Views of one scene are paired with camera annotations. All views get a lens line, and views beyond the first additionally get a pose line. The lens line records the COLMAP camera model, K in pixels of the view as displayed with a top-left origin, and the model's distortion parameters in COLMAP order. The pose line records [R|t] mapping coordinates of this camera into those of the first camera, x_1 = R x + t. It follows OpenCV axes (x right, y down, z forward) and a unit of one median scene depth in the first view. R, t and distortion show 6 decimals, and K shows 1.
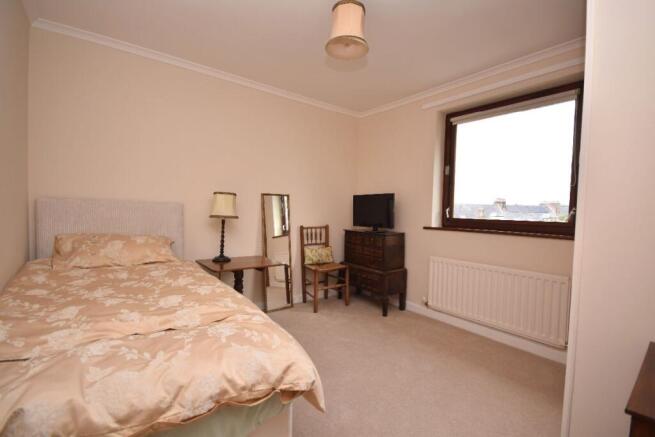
lens RADIAL K [[288.1, 0, 327.5], [0, 288.1, 218.5], [0, 0, 1]] dist [0.000361, 0.000040]
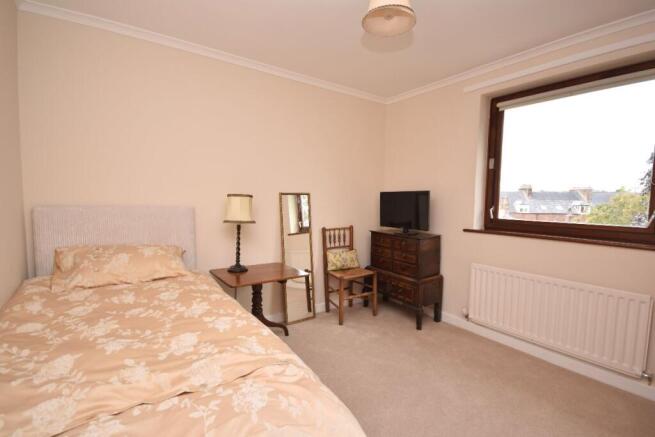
lens RADIAL K [[291.9, 0, 324.8], [0, 291.9, 215.7], [0, 0, 1]] dist [-0.001074, -0.001132]
pose [[0.999193, -0.007047, -0.039546, -0.059526], [0.008683, 0.999107, 0.041352, -0.058644], [0.039219, -0.041662, 0.998362, 0.109916]]
